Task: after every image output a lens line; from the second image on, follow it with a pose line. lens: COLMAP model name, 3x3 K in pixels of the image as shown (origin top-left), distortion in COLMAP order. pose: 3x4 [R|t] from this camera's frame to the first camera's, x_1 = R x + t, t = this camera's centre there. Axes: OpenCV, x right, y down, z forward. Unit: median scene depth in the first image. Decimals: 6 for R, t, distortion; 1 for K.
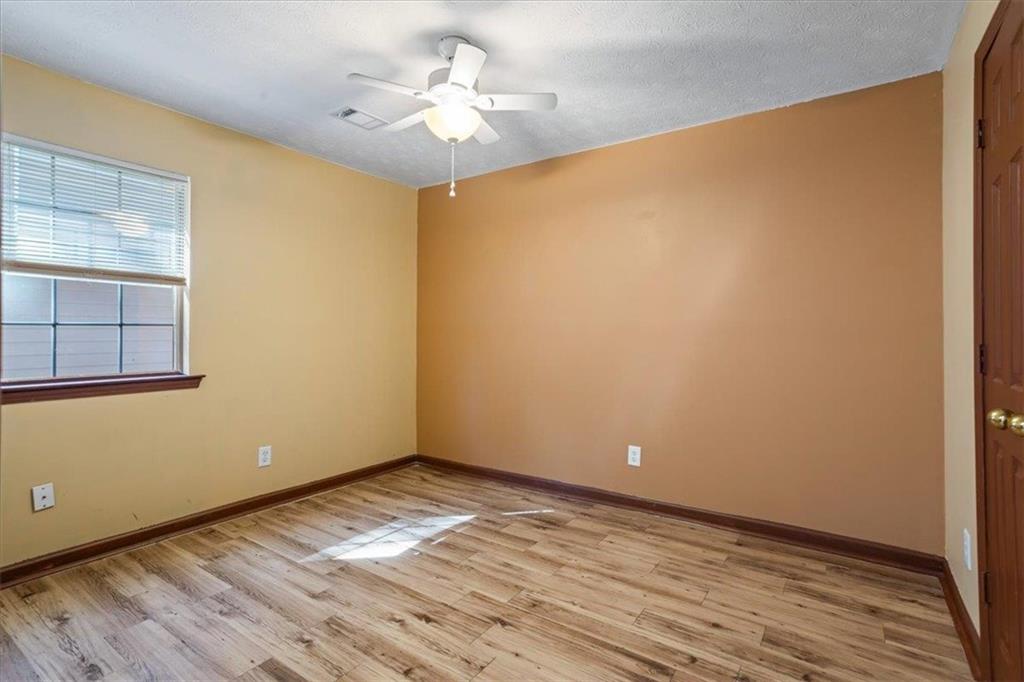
lens RADIAL K [[495.7, 0, 514.4], [0, 495.7, 334.1], [0, 0, 1]] dist [-0.010988, 0.000500]
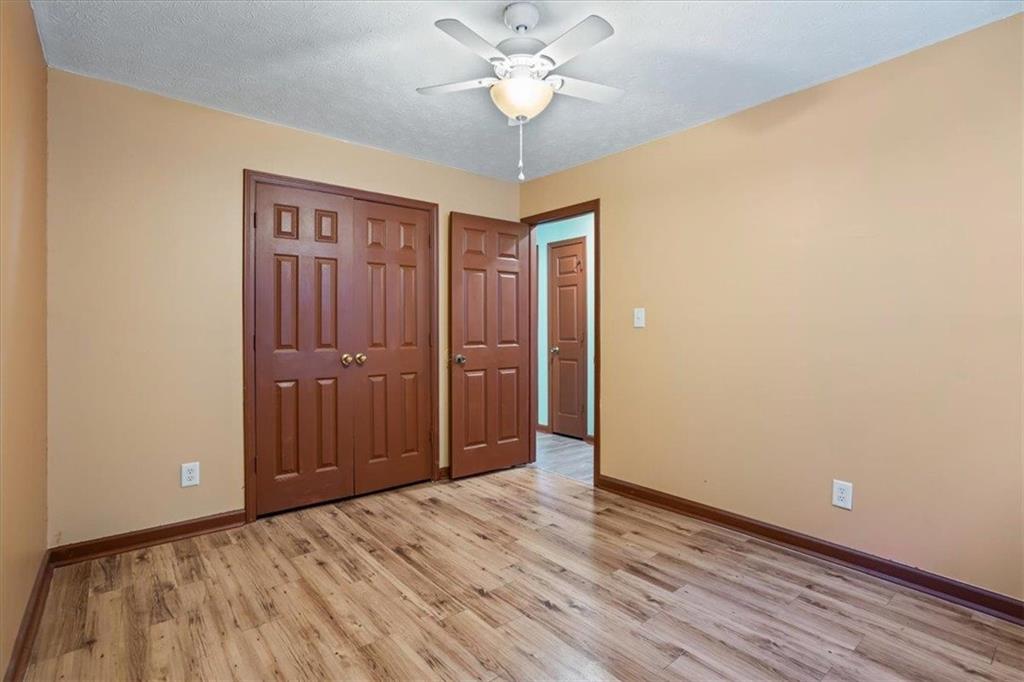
lens RADIAL K [[495.7, 0, 509.3], [0, 495.7, 336.2], [0, 0, 1]] dist [-0.010988, 0.000500]
pose [[-0.961515, -0.007226, 0.274658, -0.371704], [-0.000946, 0.999735, 0.022992, -0.013461], [-0.274752, 0.021847, -0.961267, 1.967079]]
